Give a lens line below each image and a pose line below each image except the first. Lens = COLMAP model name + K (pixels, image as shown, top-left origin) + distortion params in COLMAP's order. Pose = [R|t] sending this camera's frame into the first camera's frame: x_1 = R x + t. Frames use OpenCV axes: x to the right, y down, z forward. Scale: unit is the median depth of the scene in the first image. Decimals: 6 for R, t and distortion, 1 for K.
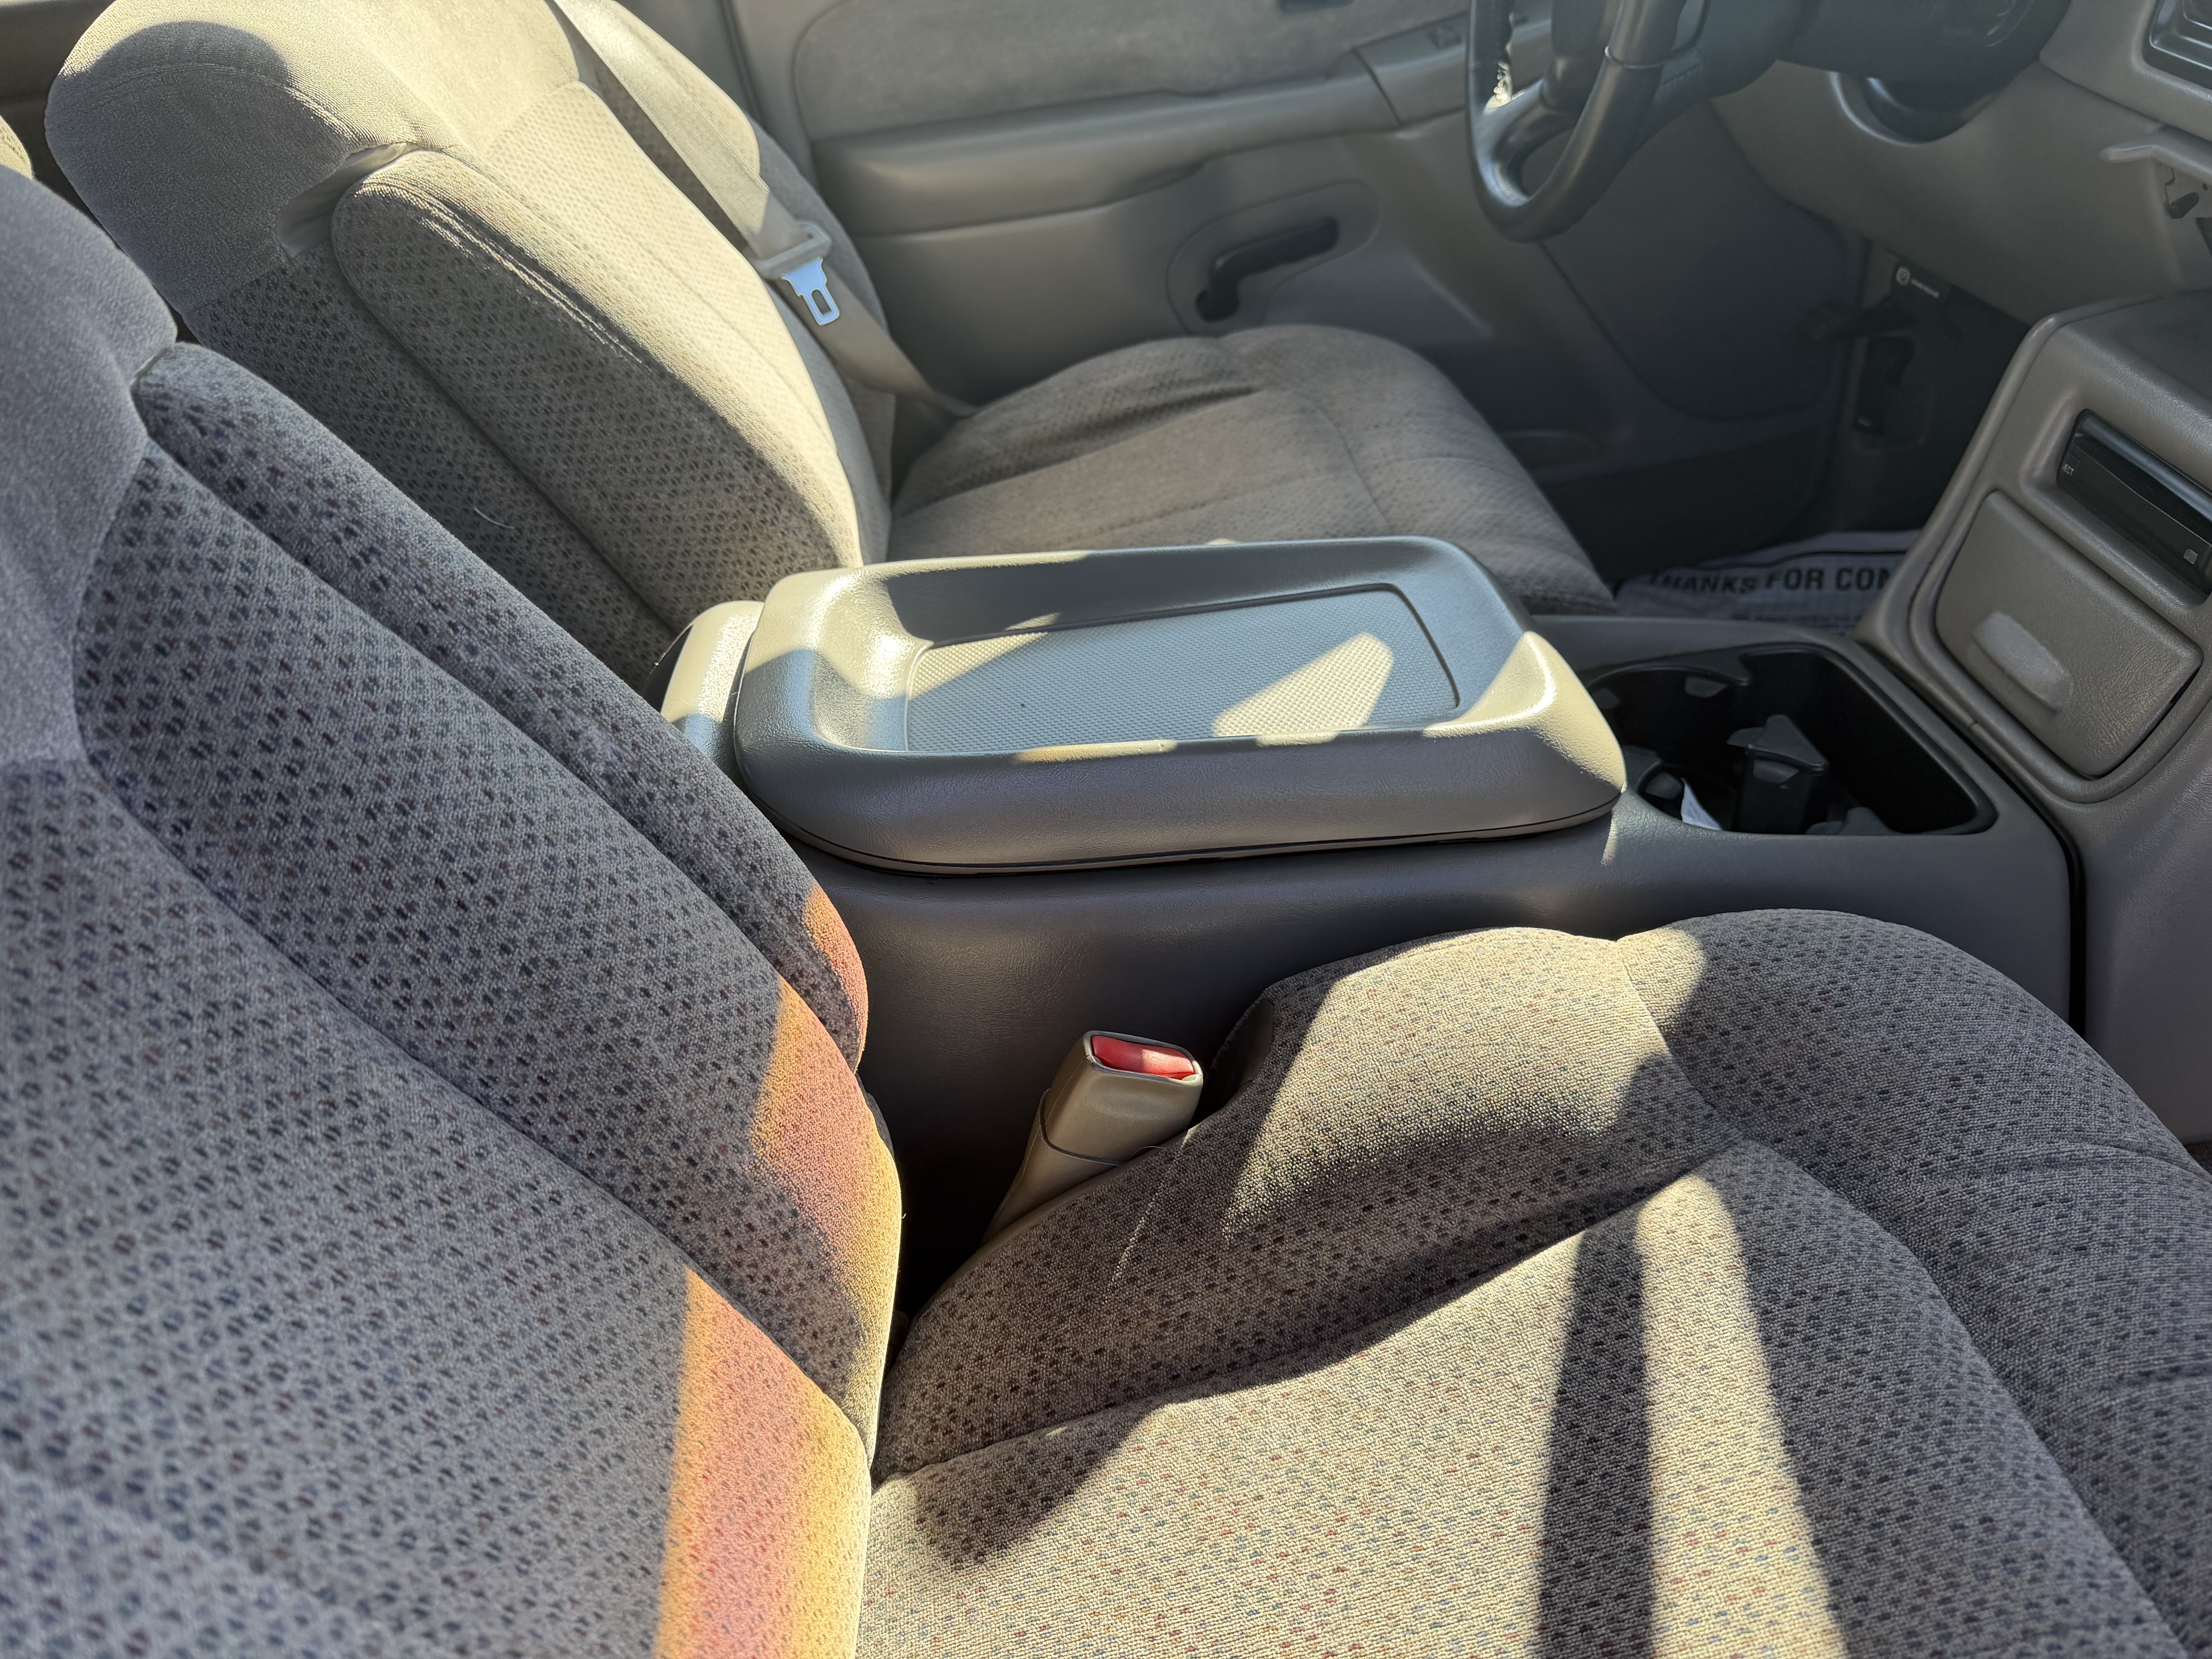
lens RADIAL K [[1585.7, 0, 1097.4], [0, 1585.7, 820.5], [0, 0, 1]] dist [0.047981, -0.066222]
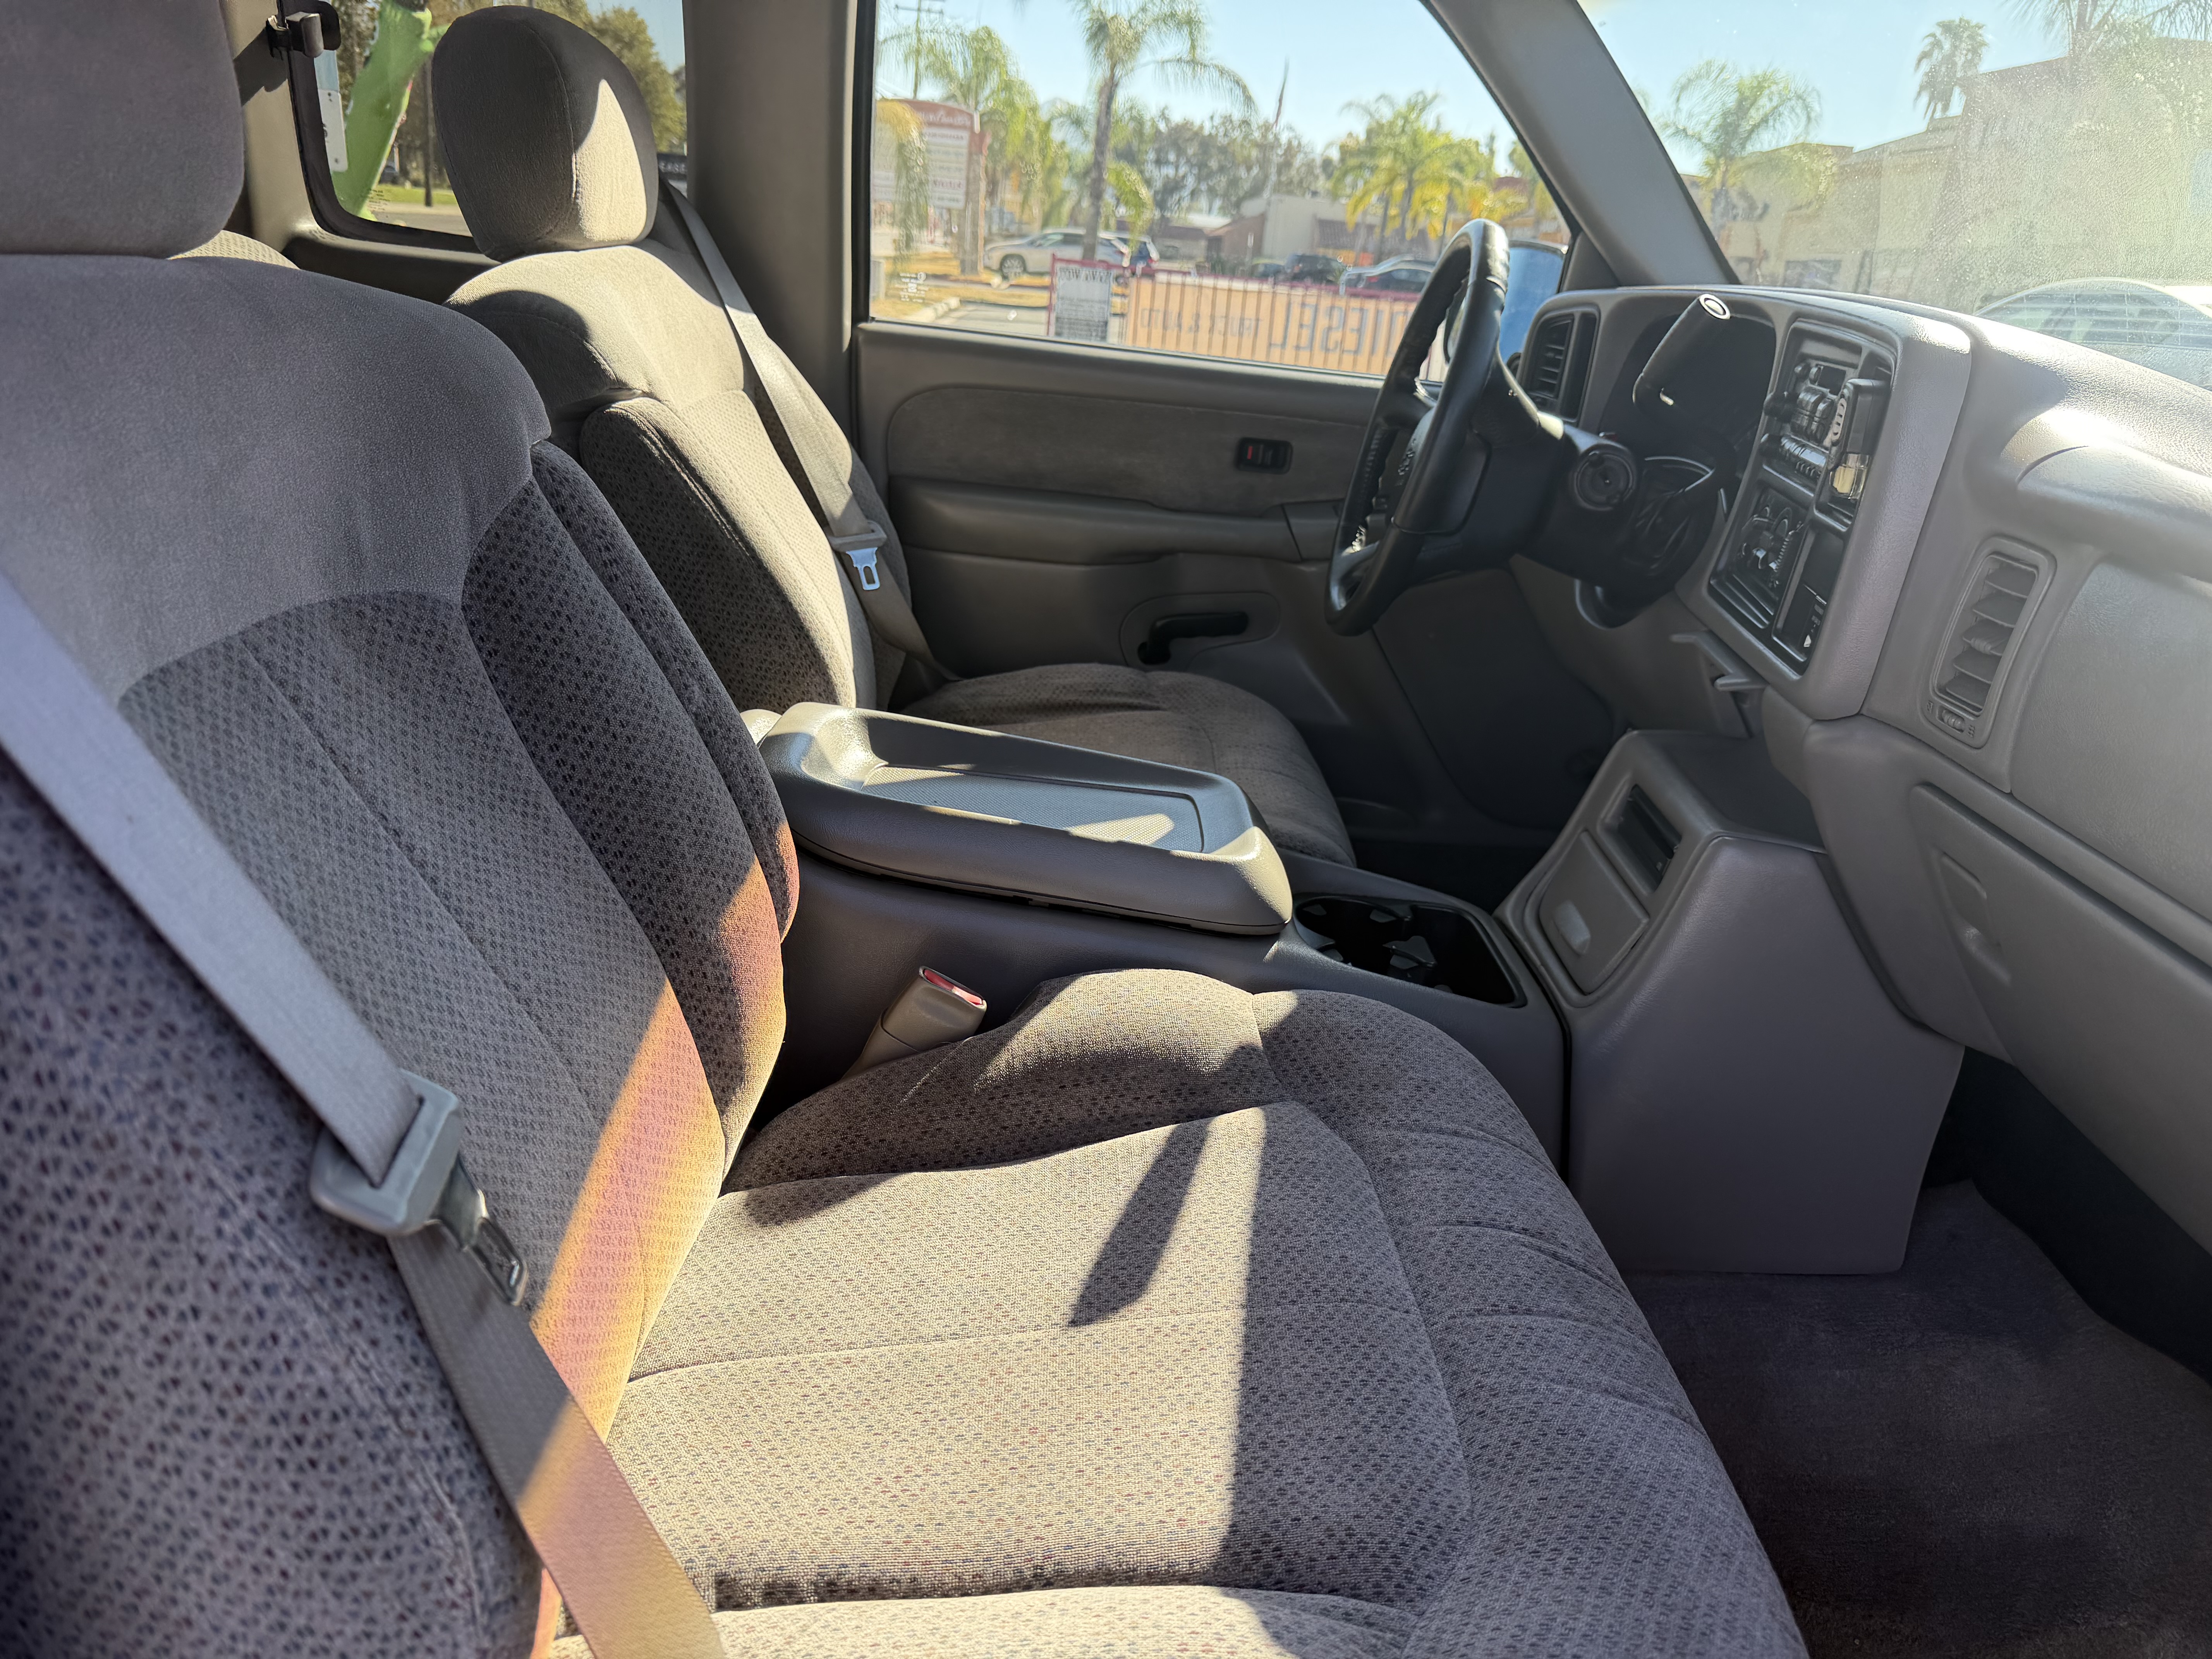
lens RADIAL K [[1585.7, 0, 1107.5], [0, 1585.7, 841.7], [0, 0, 1]] dist [0.047981, -0.066222]
pose [[0.974200, 0.225051, 0.016916, 0.090871], [-0.214990, 0.948219, -0.233795, 0.266888], [-0.068656, 0.224126, 0.972139, -0.464735]]
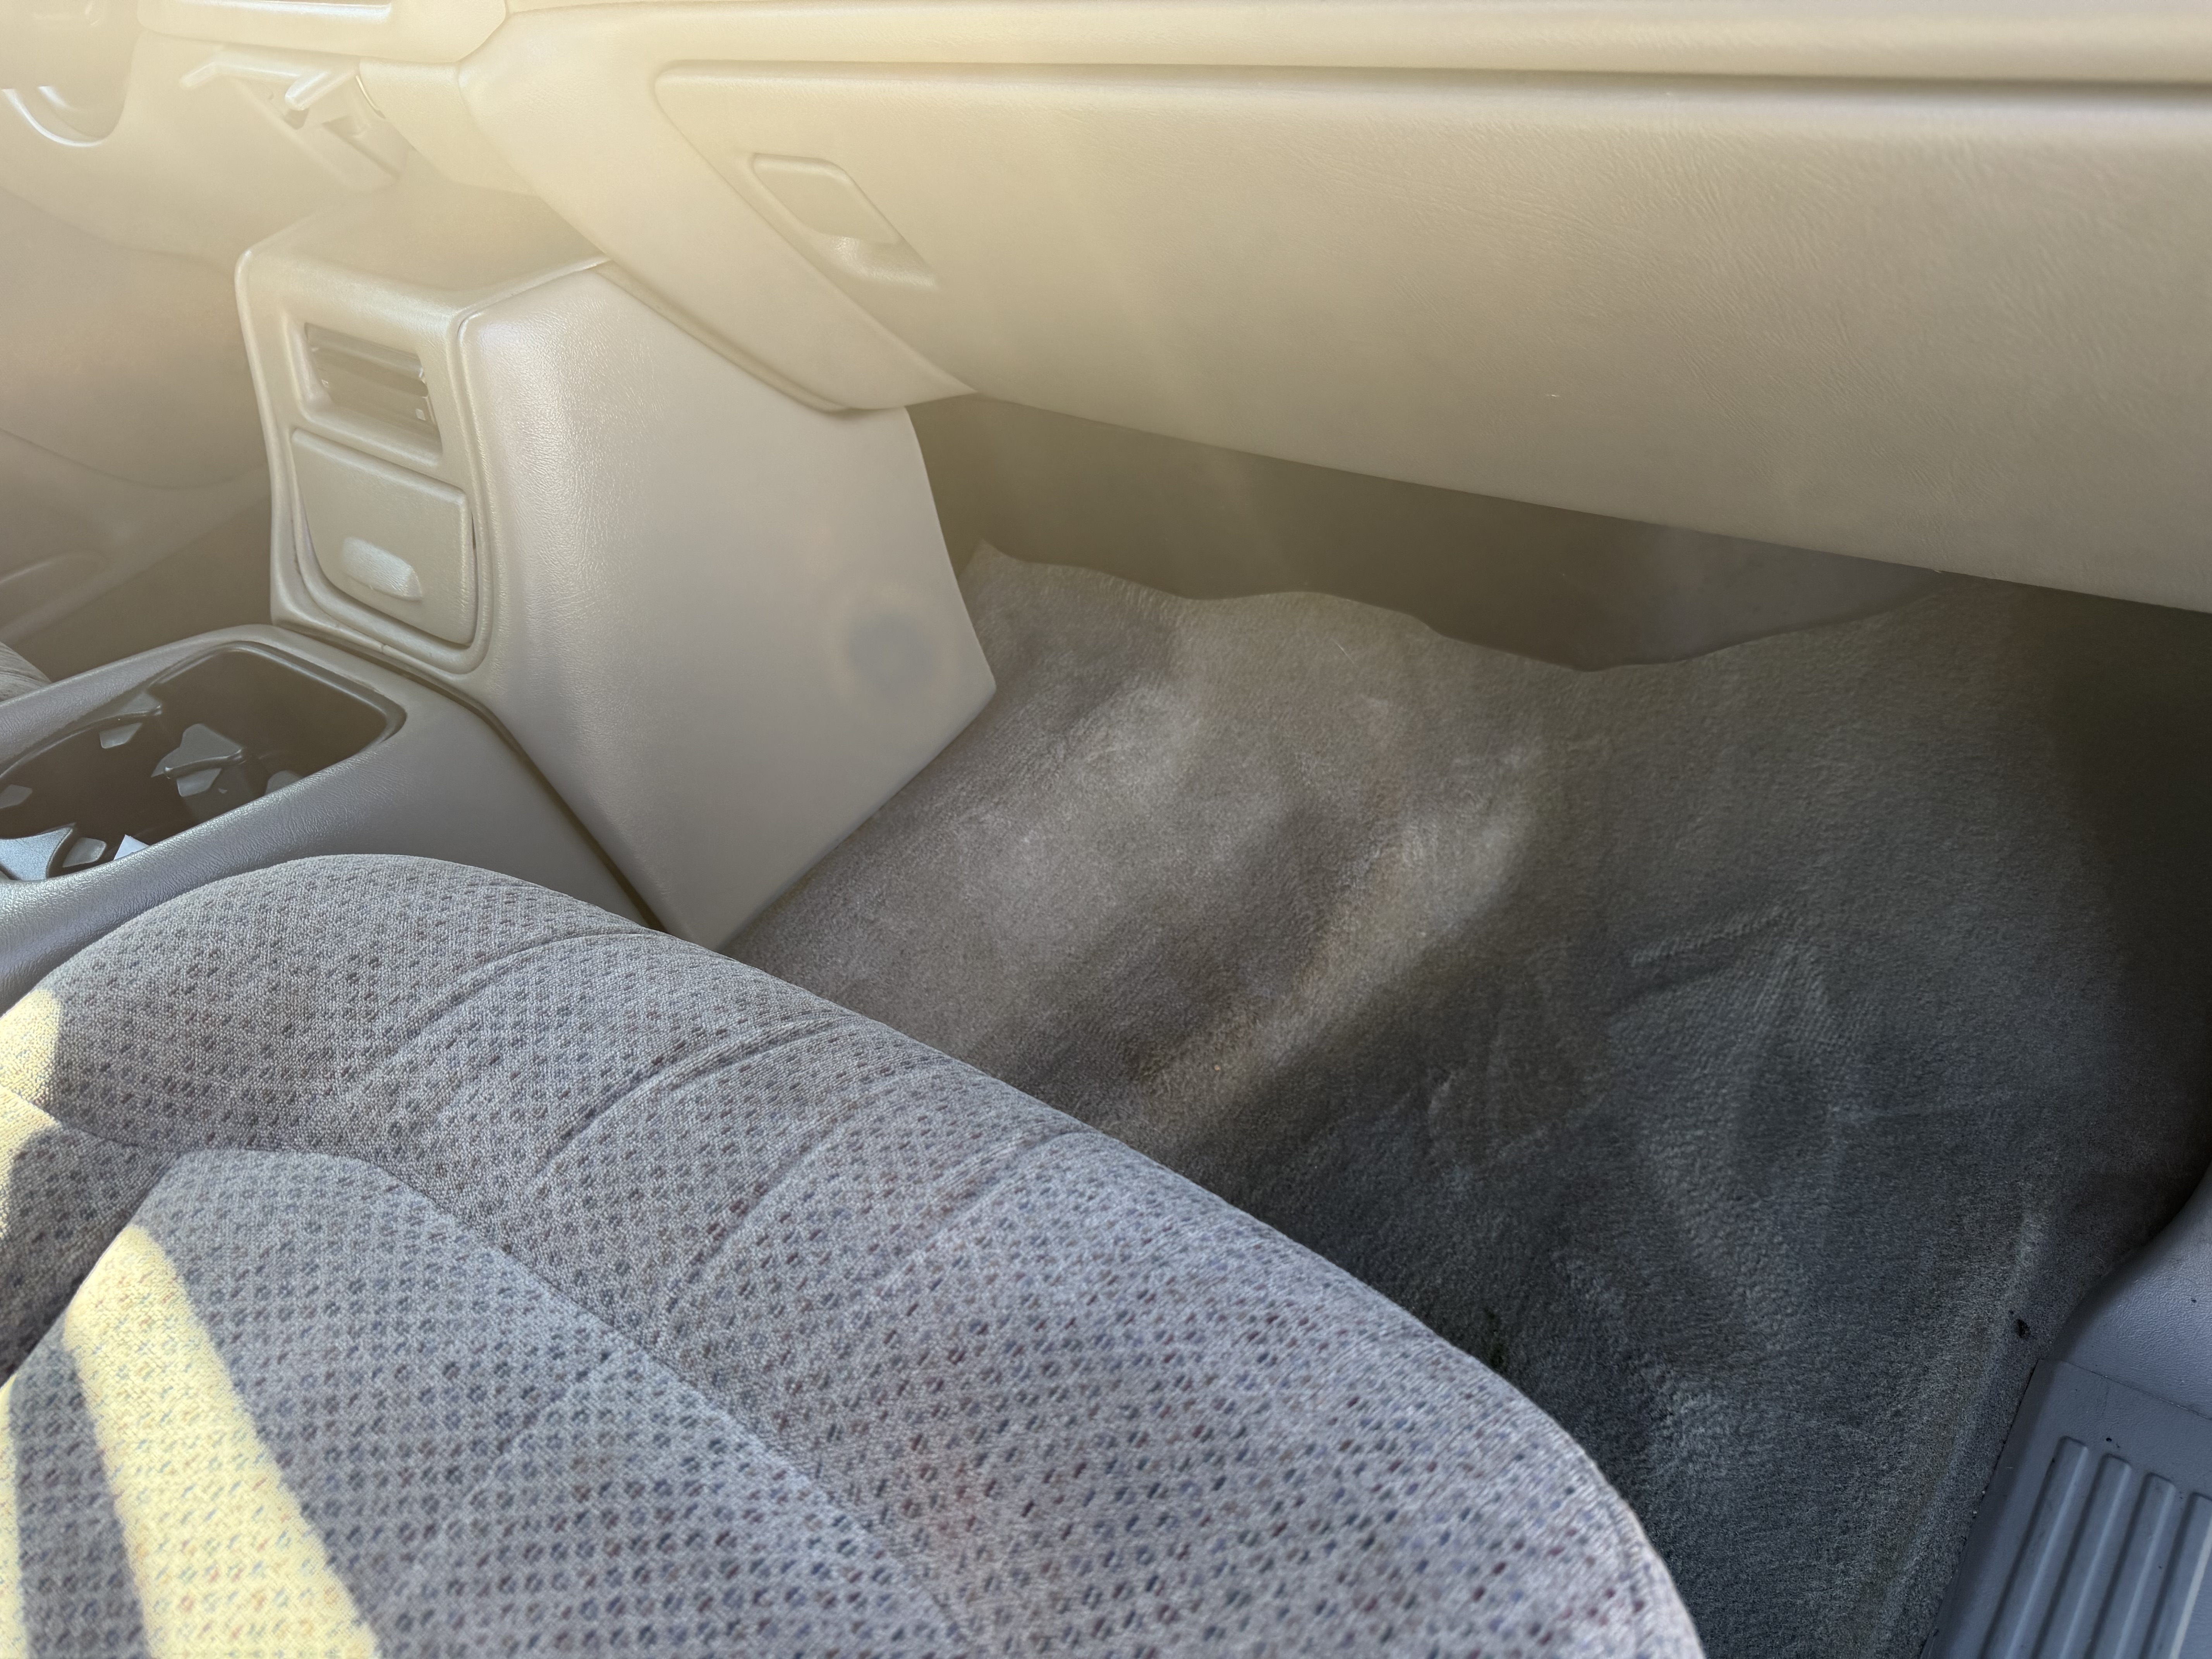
lens RADIAL K [[1585.7, 0, 1100.9], [0, 1585.7, 871.2], [0, 0, 1]] dist [0.047981, -0.066222]
pose [[0.692657, -0.481525, 0.536991, 0.254695], [0.490739, 0.860245, 0.138394, 0.135876], [-0.528585, 0.167663, 0.832158, -0.028153]]
